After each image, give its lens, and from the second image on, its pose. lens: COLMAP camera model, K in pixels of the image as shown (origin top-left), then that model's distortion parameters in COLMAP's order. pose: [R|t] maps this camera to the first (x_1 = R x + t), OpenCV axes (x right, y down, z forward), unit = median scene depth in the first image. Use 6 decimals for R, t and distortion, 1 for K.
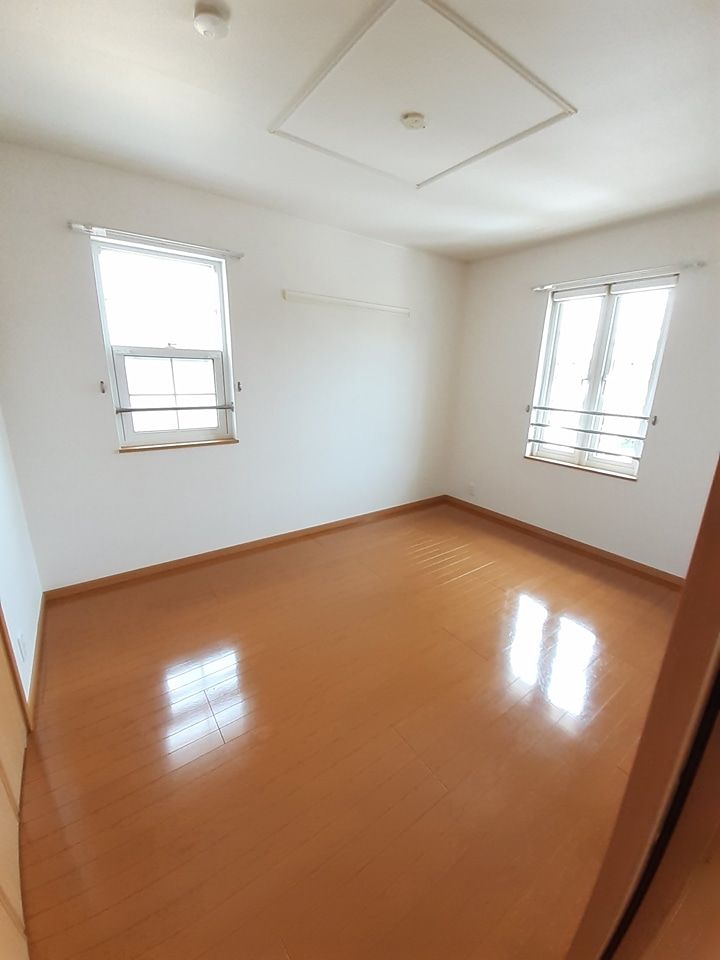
lens RADIAL K [[382.1, 0, 360.0], [0, 382.1, 480.0], [0, 0, 1]] dist [0.000456, -0.010569]
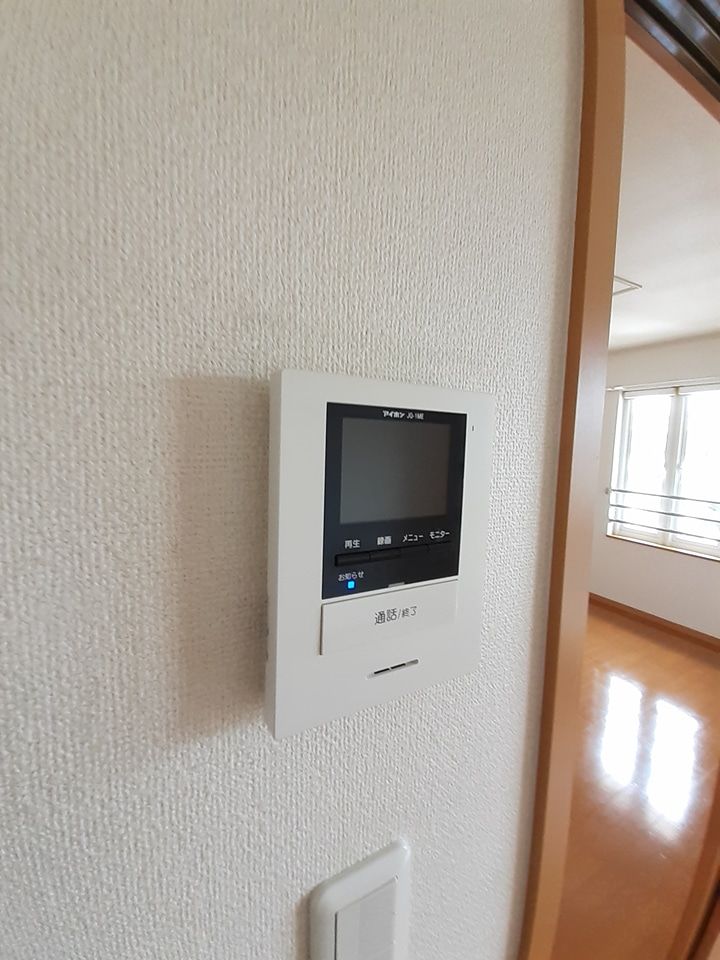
lens RADIAL K [[382.1, 0, 360.0], [0, 382.1, 480.0], [0, 0, 1]] dist [0.000456, -0.010569]
pose [[0.986642, 0.017145, -0.162001, -0.082828], [-0.047459, 0.981562, -0.185159, 0.017645], [0.155839, 0.190374, 0.969264, -0.178152]]
